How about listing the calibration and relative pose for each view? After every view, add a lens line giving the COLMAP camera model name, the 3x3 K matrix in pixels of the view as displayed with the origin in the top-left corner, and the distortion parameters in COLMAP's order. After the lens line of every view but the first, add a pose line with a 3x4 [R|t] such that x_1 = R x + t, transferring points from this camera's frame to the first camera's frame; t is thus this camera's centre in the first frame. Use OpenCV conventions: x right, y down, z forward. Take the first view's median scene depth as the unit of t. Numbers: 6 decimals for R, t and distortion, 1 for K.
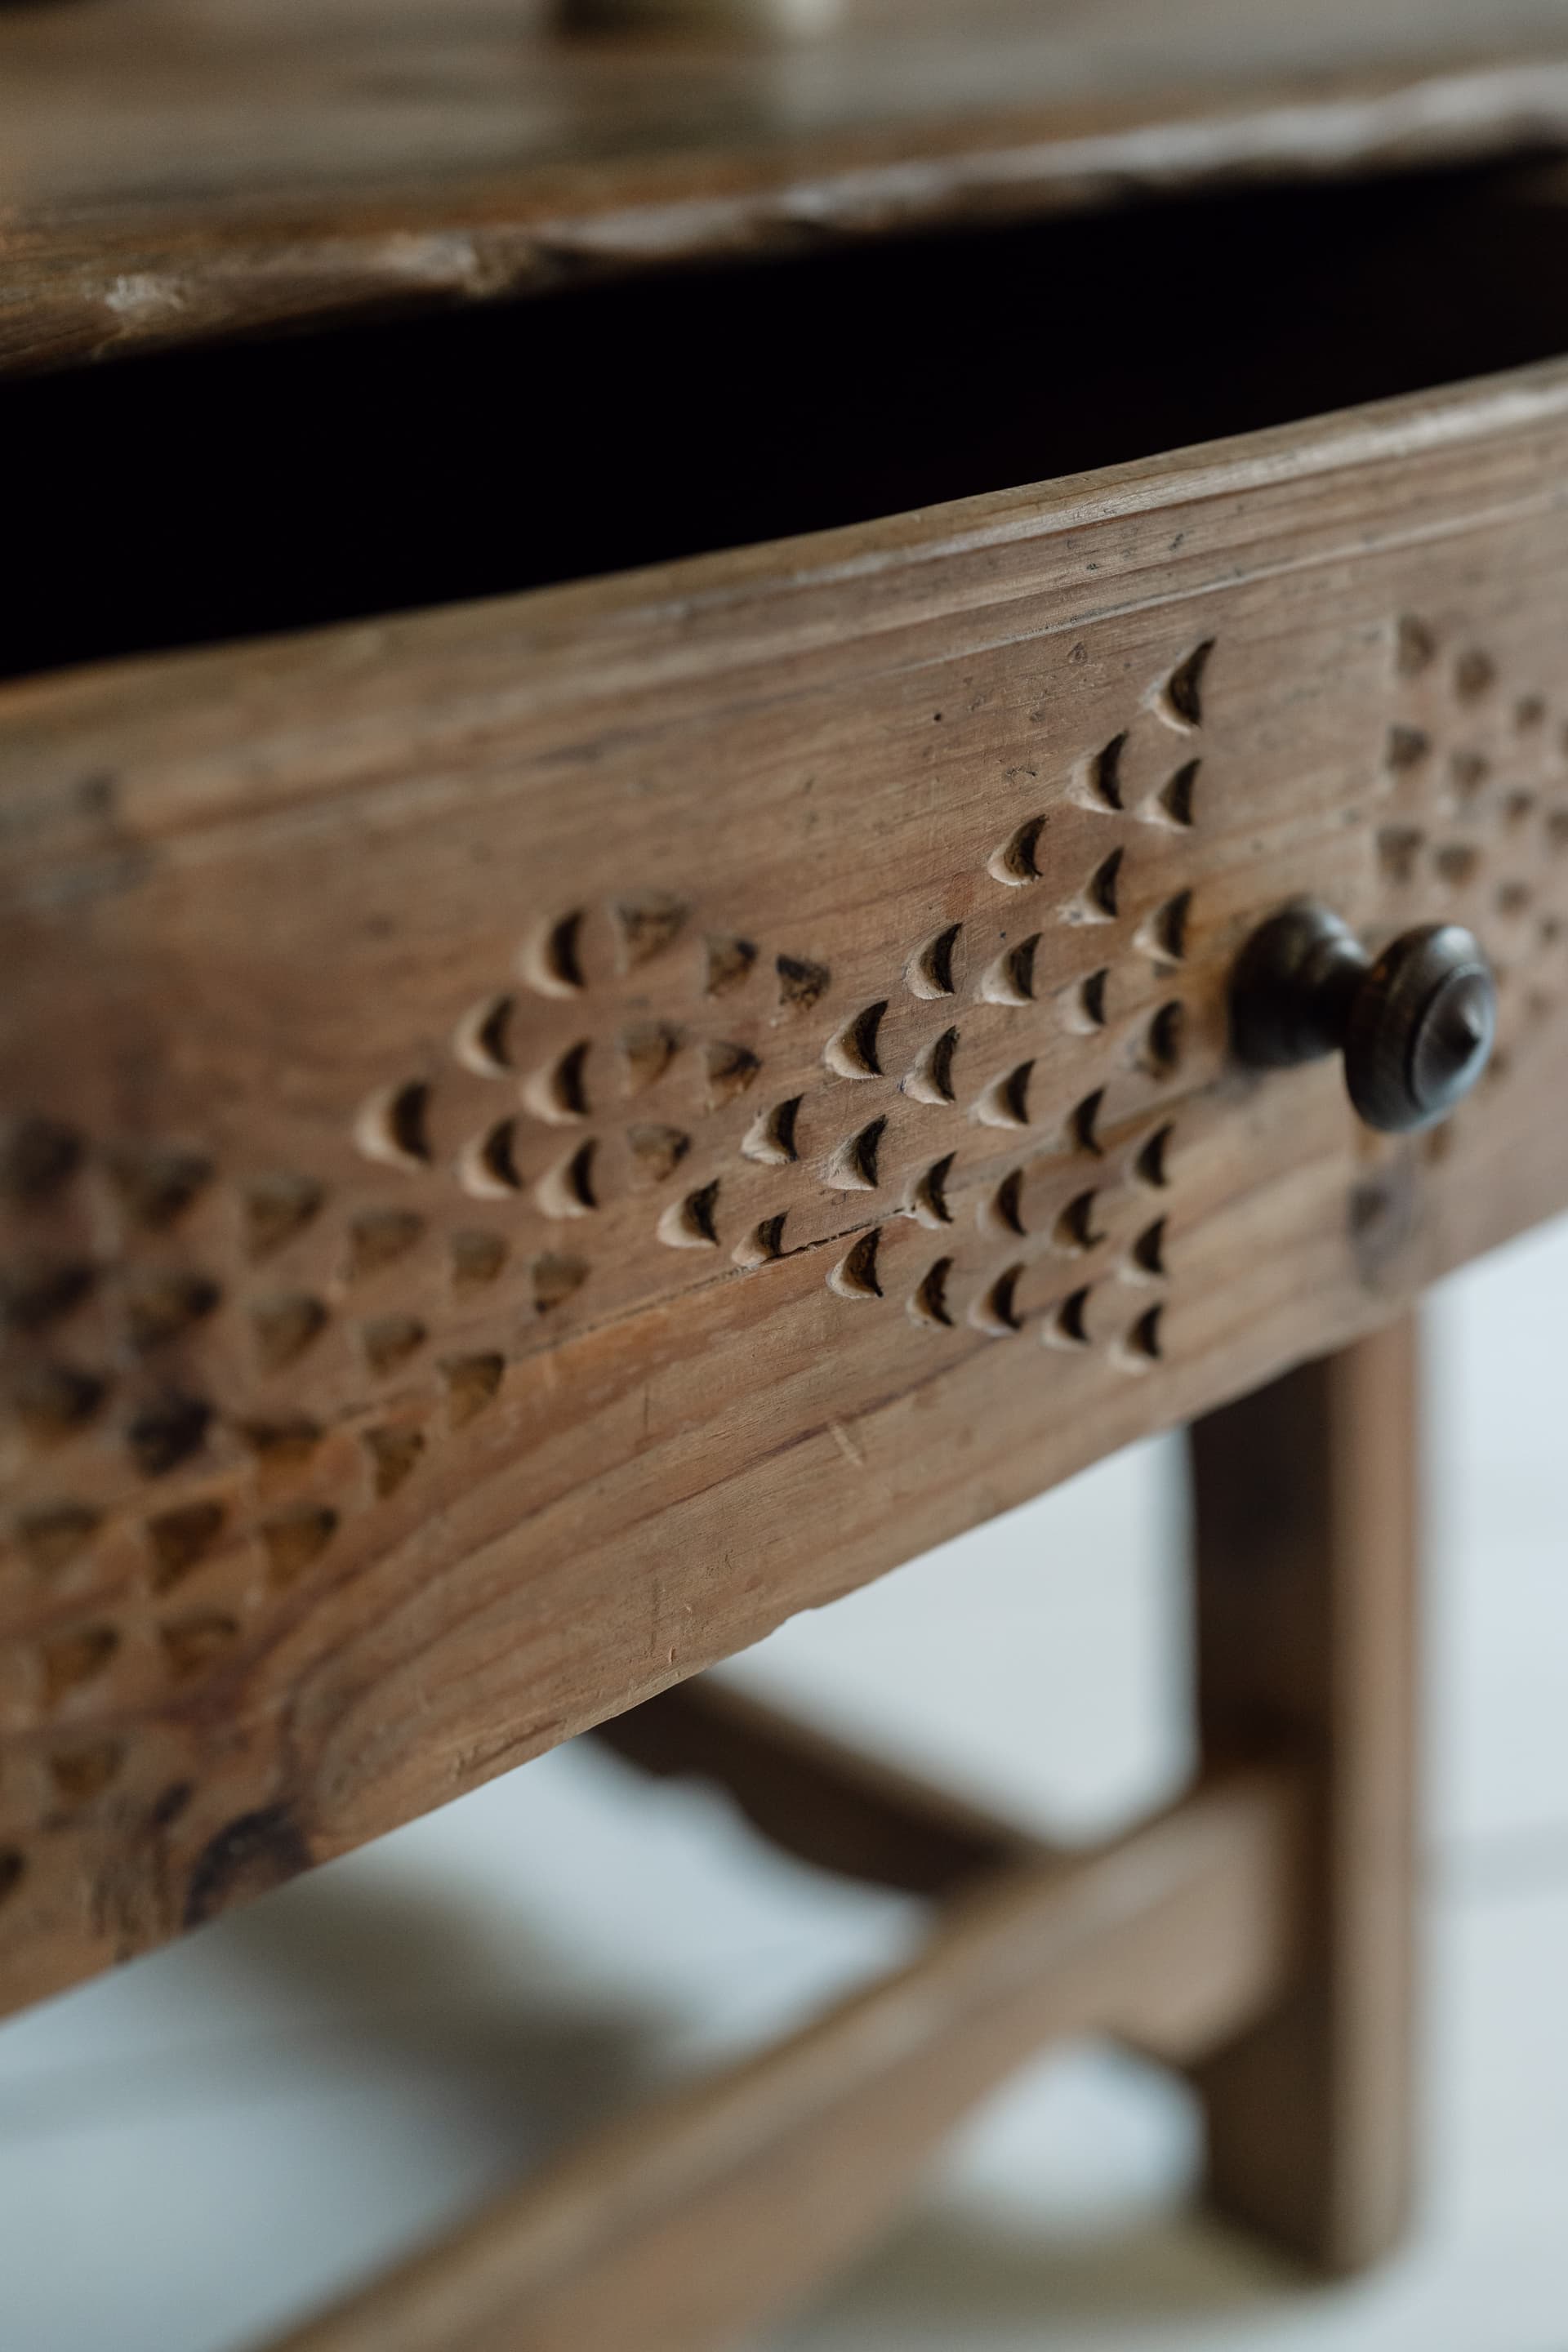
lens RADIAL K [[3438.9, 0, 745.9], [0, 3438.9, 1175.6], [0, 0, 1]] dist [0.018432, 0.100060]
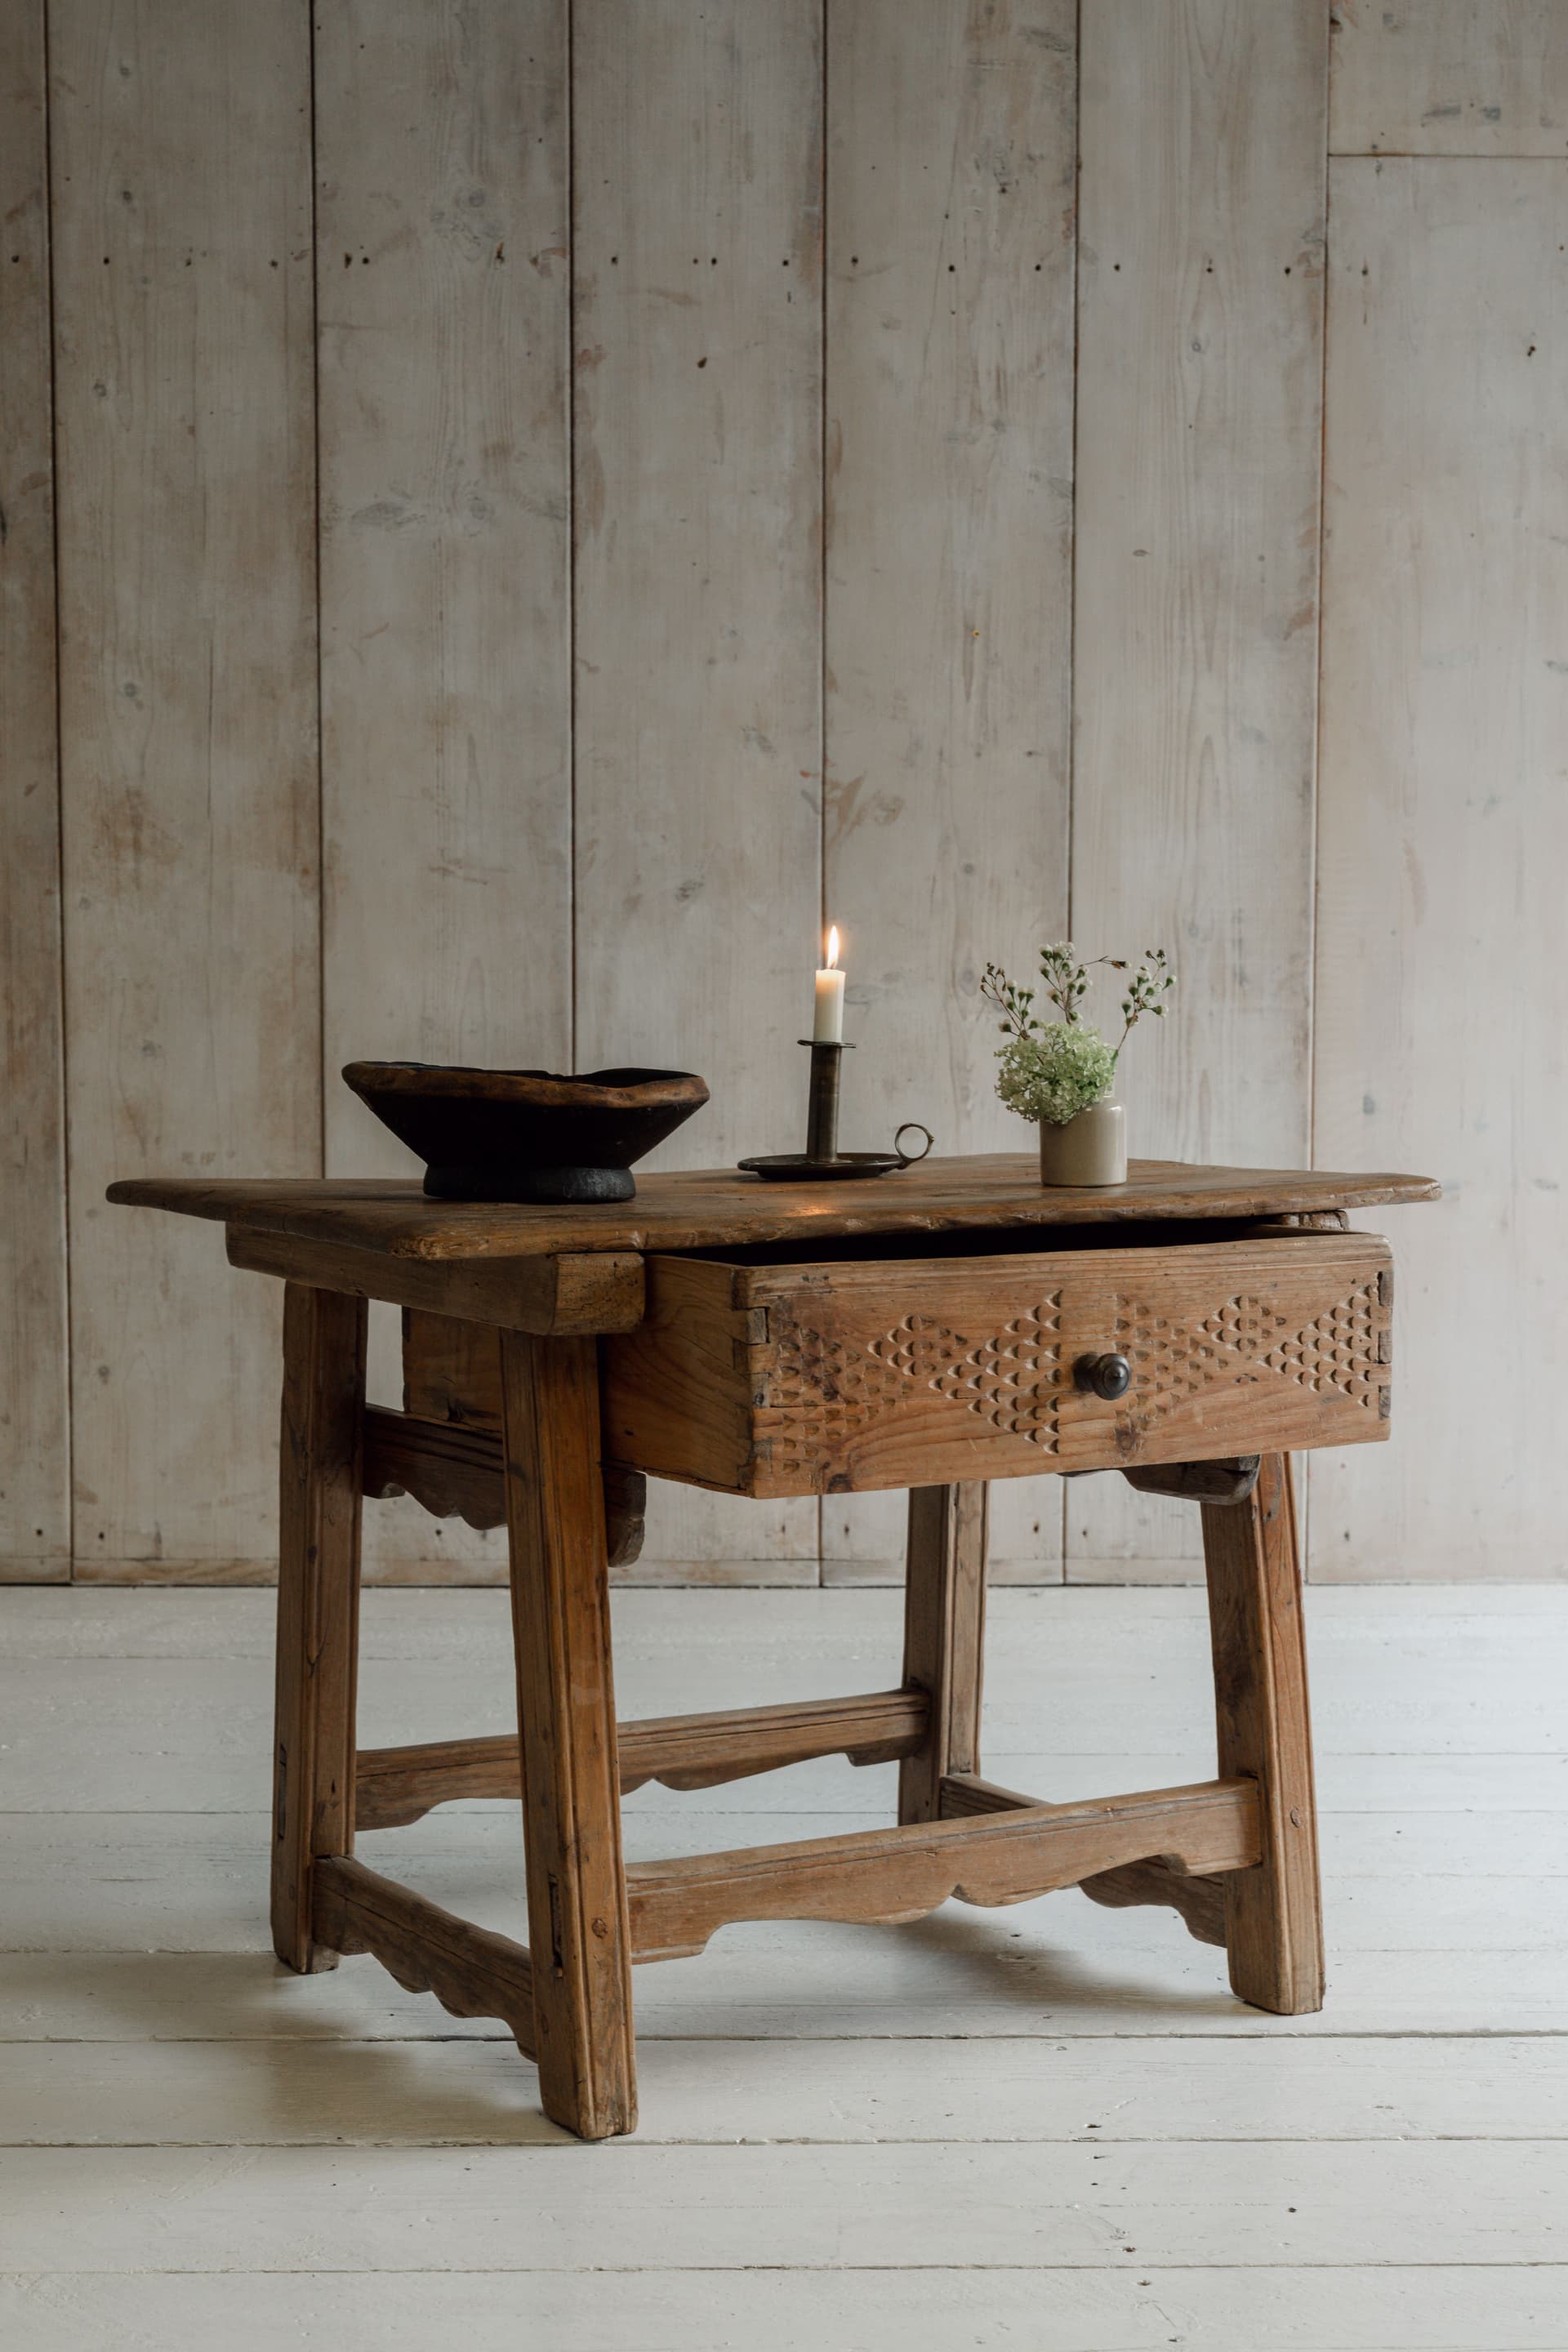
lens RADIAL K [[3660.2, 0, 776.8], [0, 3660.2, 1283.2], [0, 0, 1]] dist [0.050419, -0.063591]
pose [[0.967748, 0.013635, -0.251552, 1.139055], [-0.092336, 0.948242, -0.303827, 1.570045], [0.234390, 0.317255, 0.918918, -4.180541]]
